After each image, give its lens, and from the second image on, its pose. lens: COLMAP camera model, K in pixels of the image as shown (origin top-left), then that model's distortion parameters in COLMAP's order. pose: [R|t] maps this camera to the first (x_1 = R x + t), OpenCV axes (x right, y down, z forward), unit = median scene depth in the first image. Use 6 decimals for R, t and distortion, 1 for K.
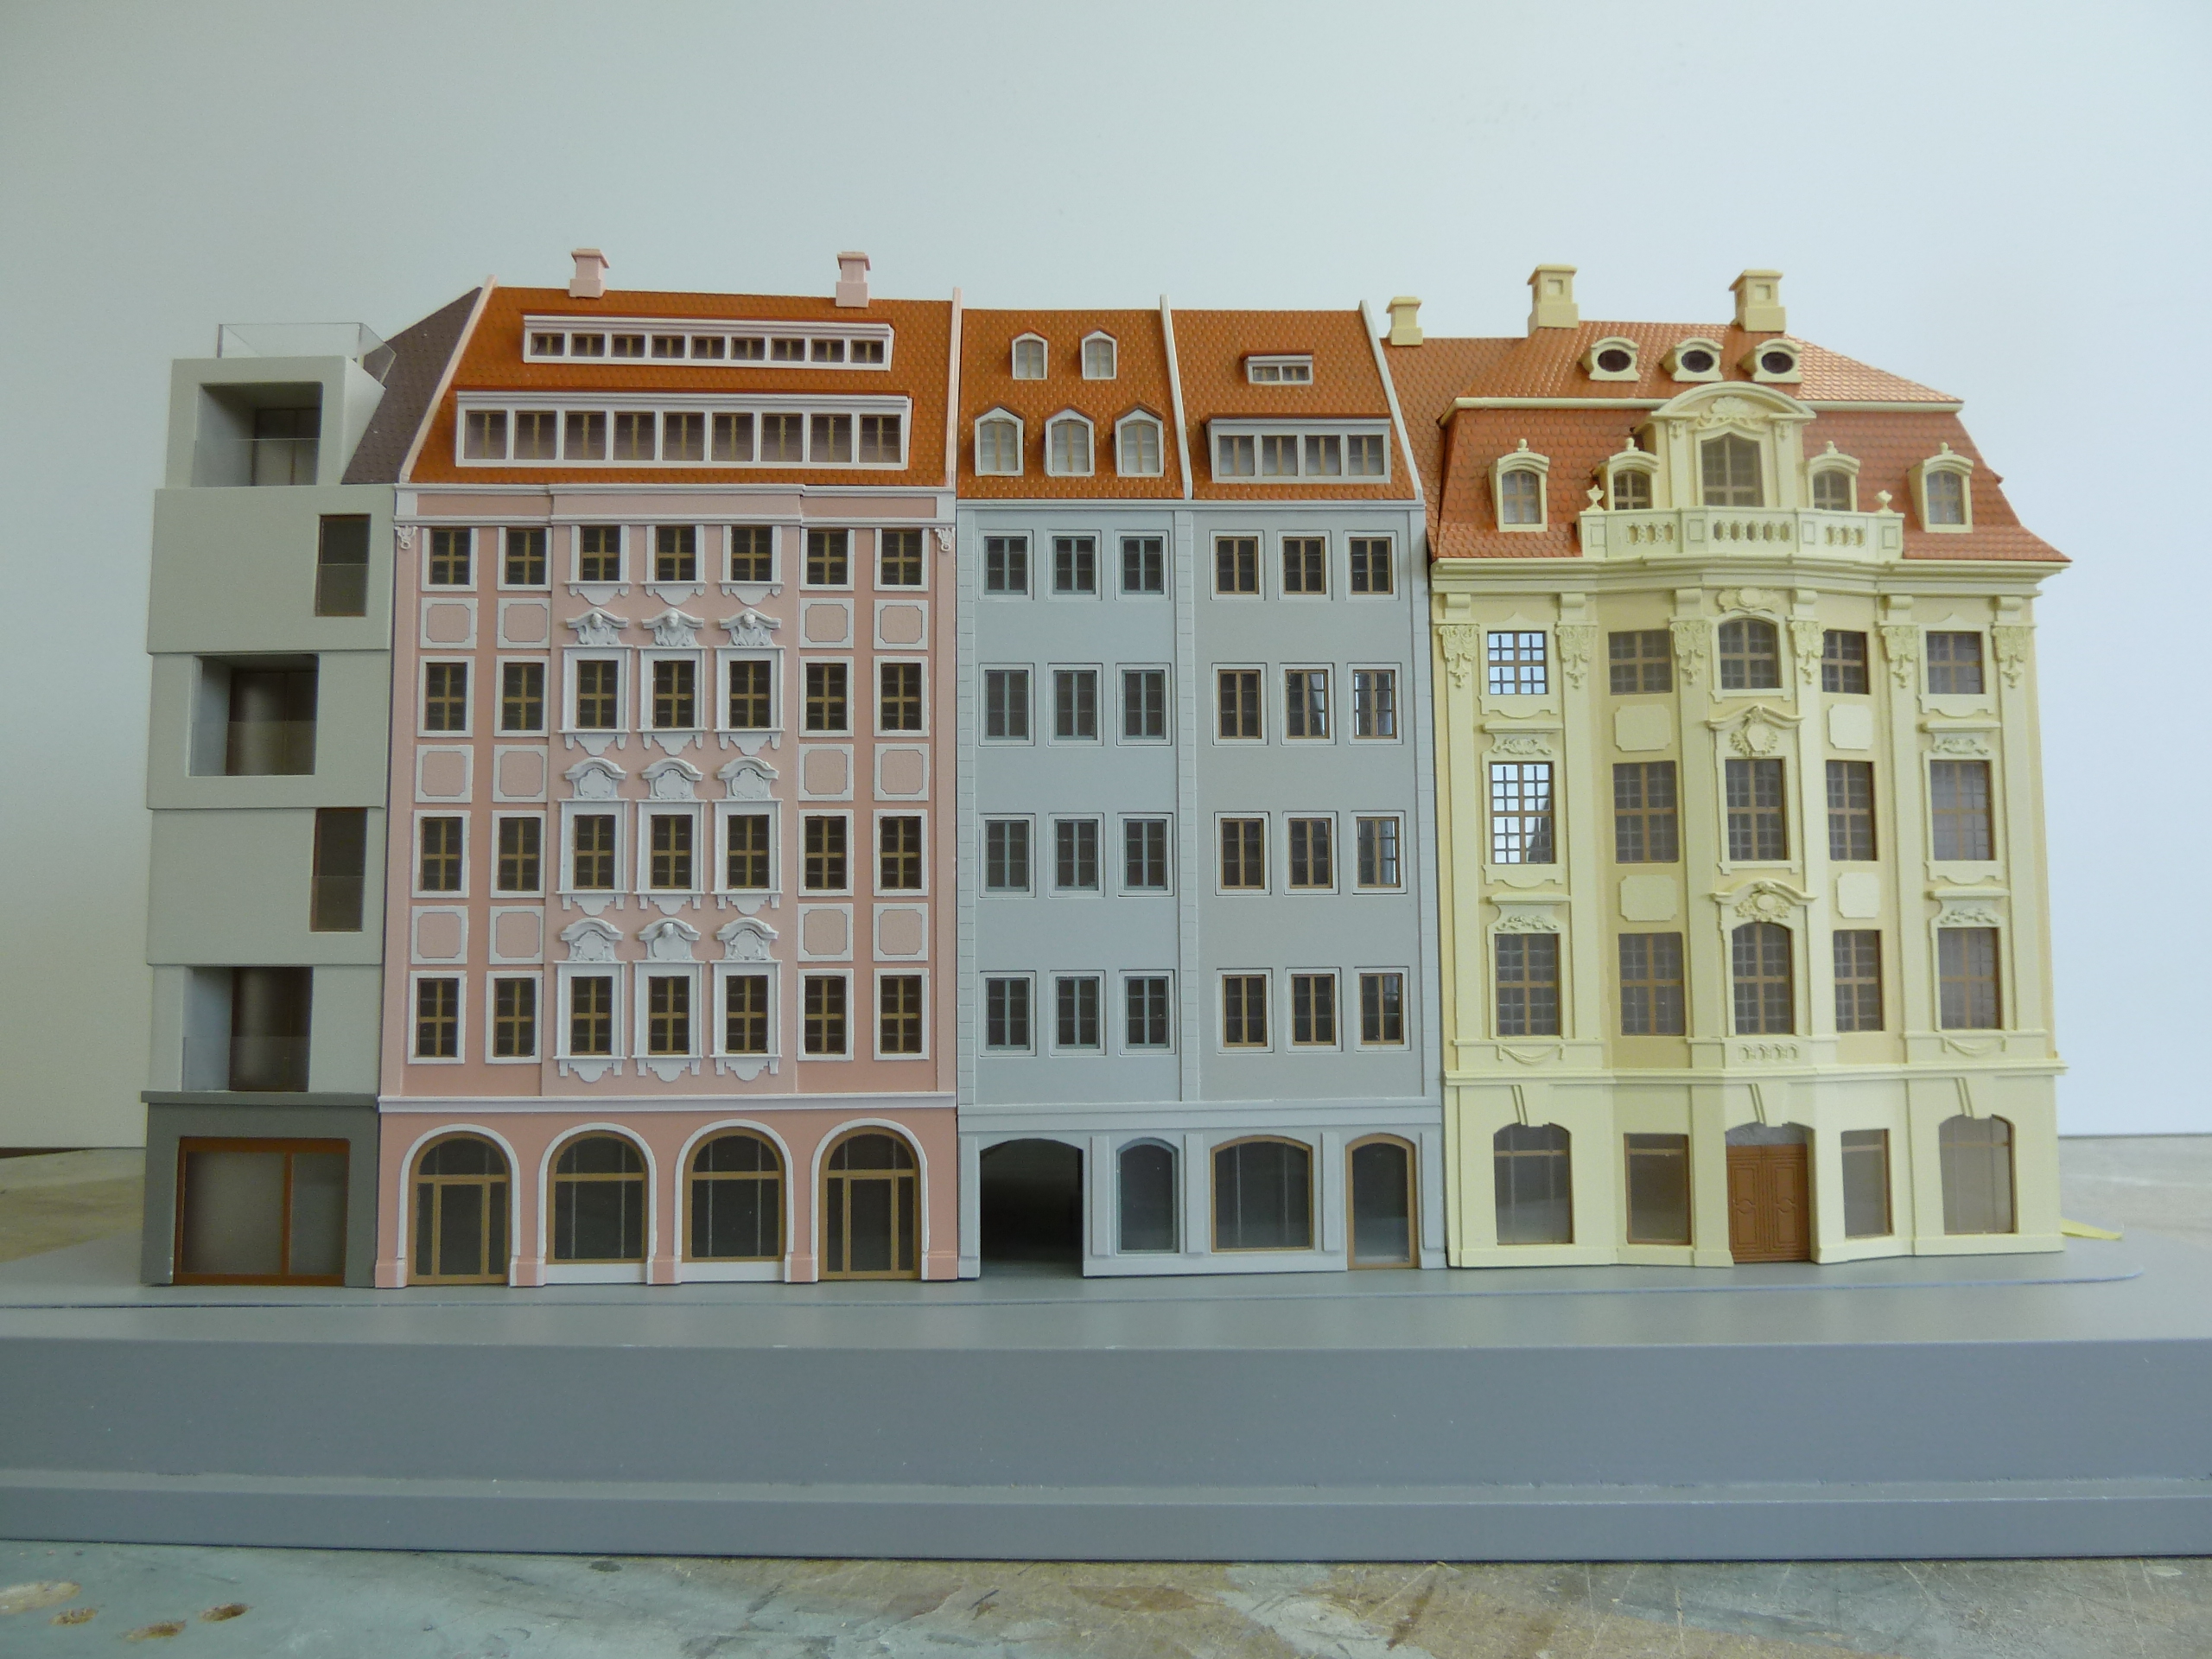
lens RADIAL K [[1621.5, 0, 1107.6], [0, 1621.5, 769.8], [0, 0, 1]] dist [-0.023160, -0.002395]
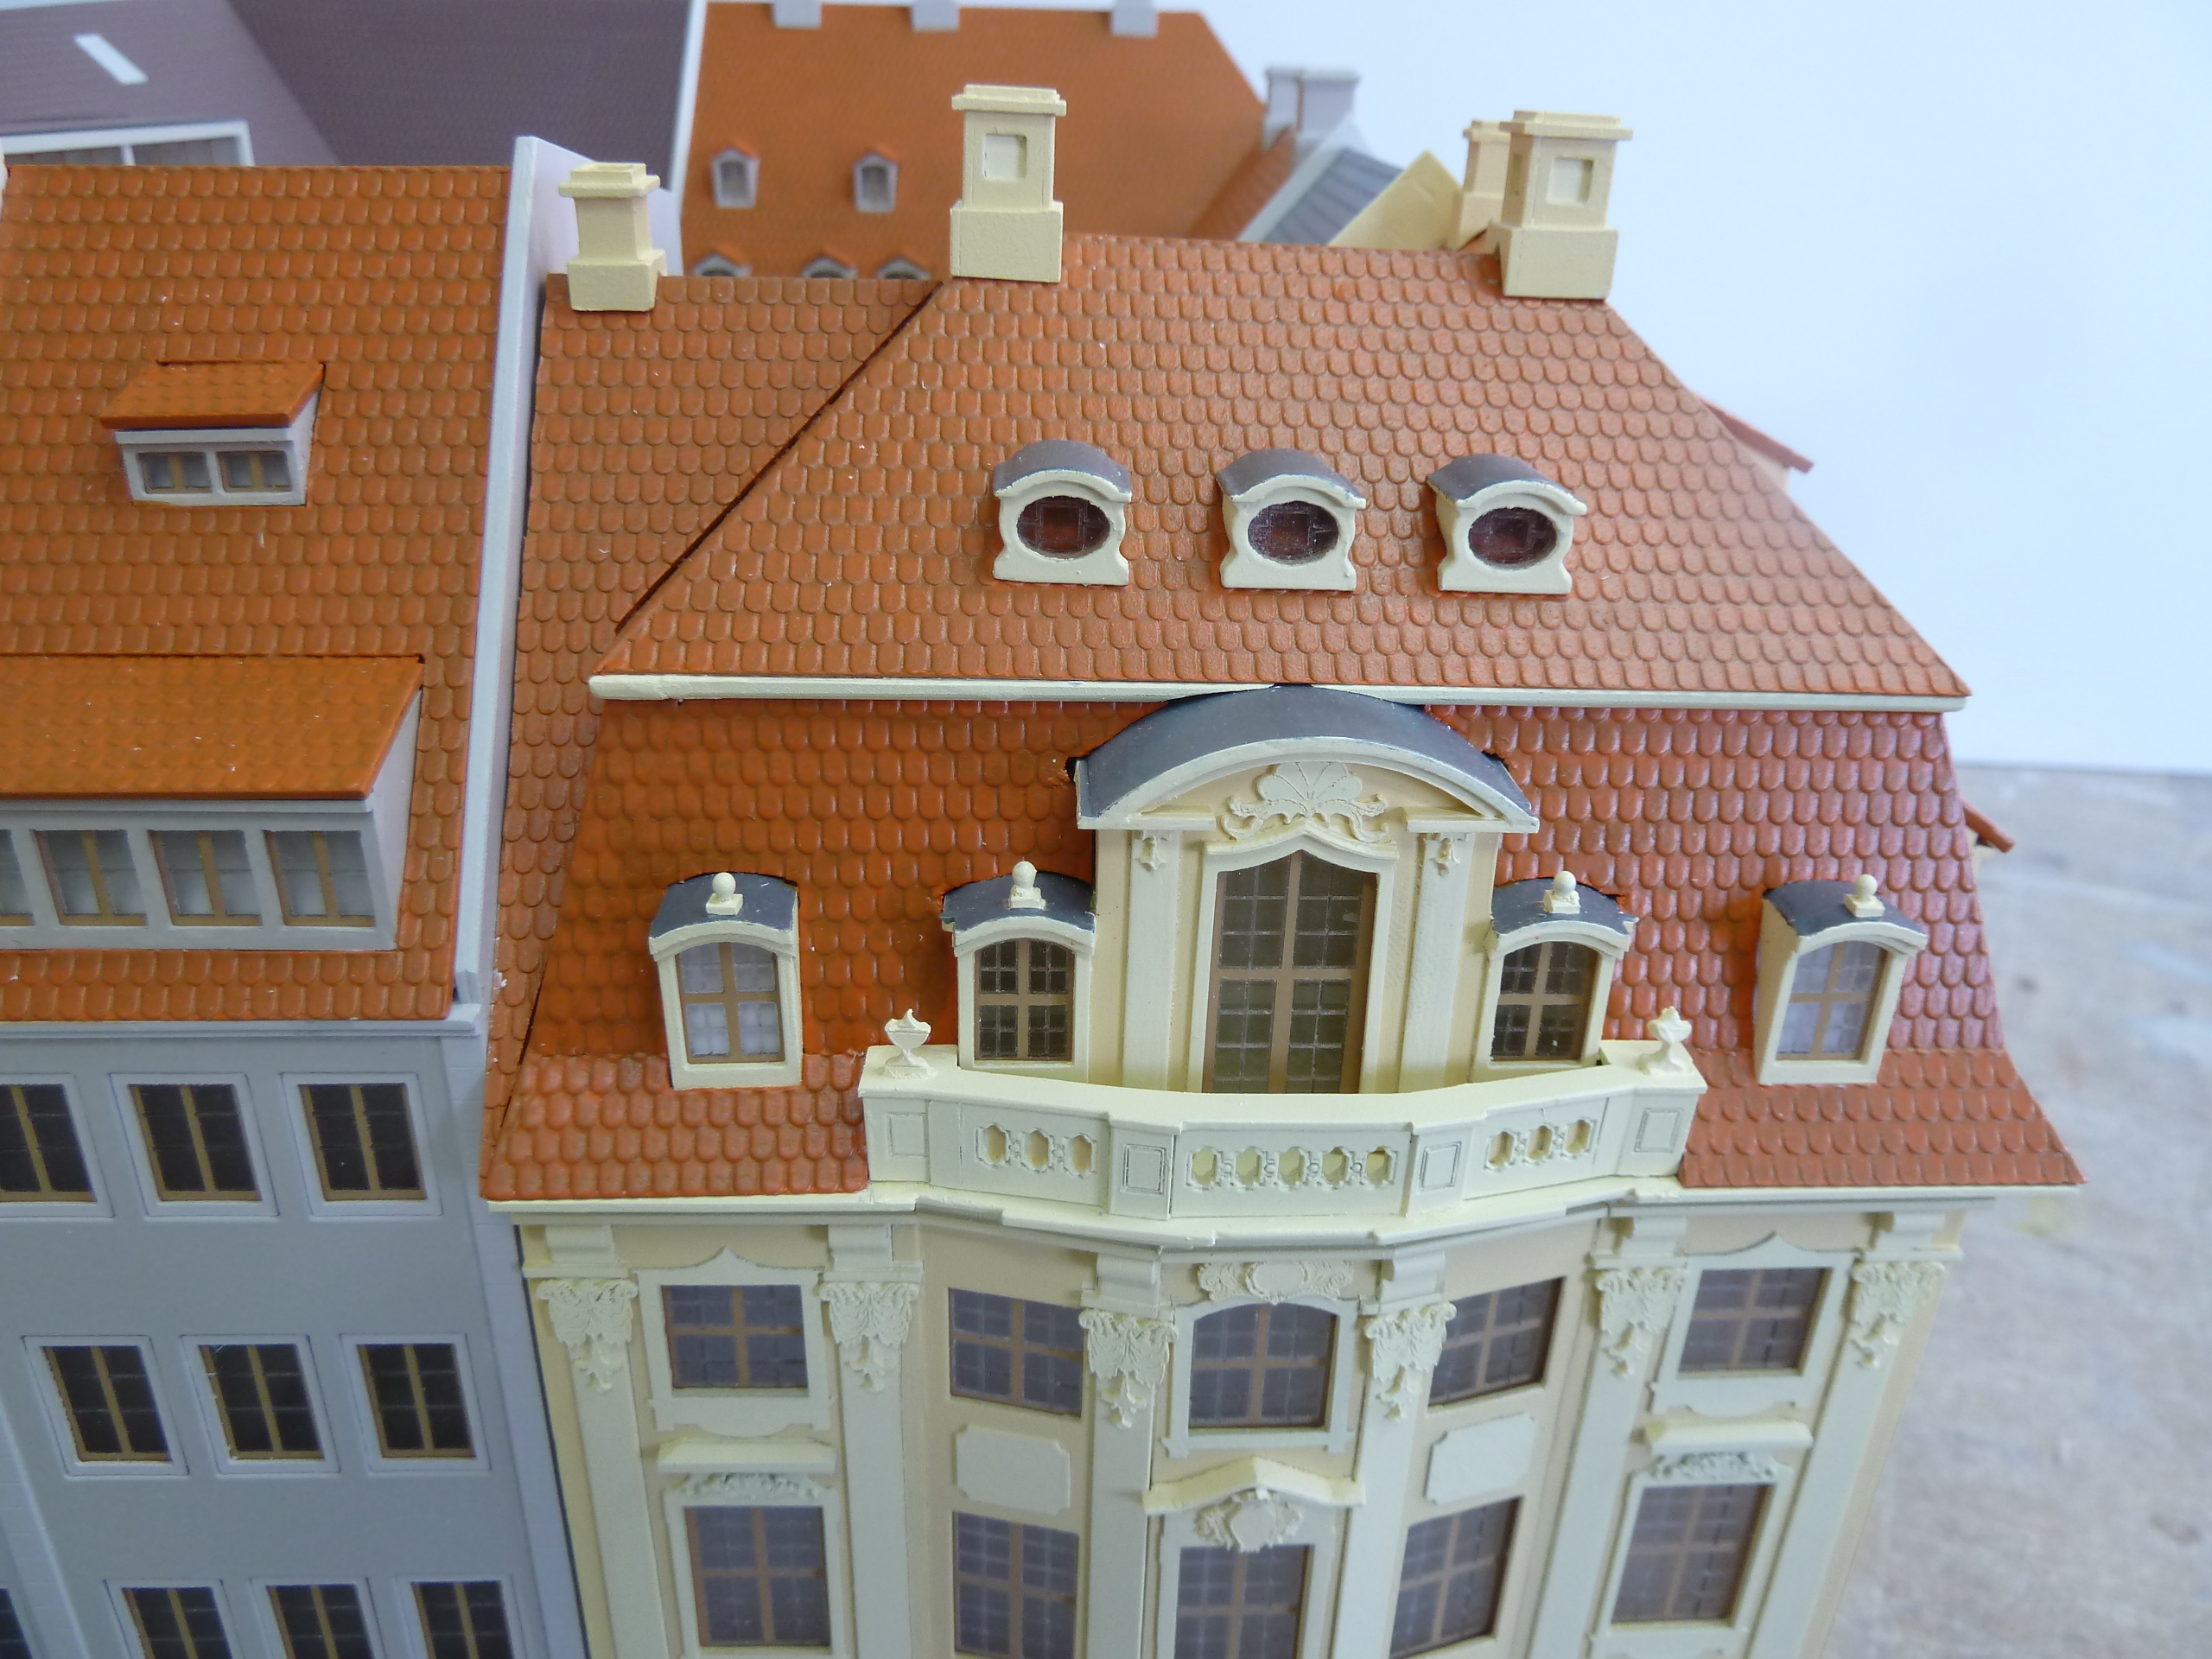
lens RADIAL K [[1621.5, 0, 1107.6], [0, 1621.5, 769.8], [0, 0, 1]] dist [-0.023160, -0.002395]
pose [[0.999192, 0.025821, 0.030798, 0.331076], [-0.037683, 0.868343, 0.494531, -0.409172], [-0.013974, -0.495292, 0.868614, 0.691808]]
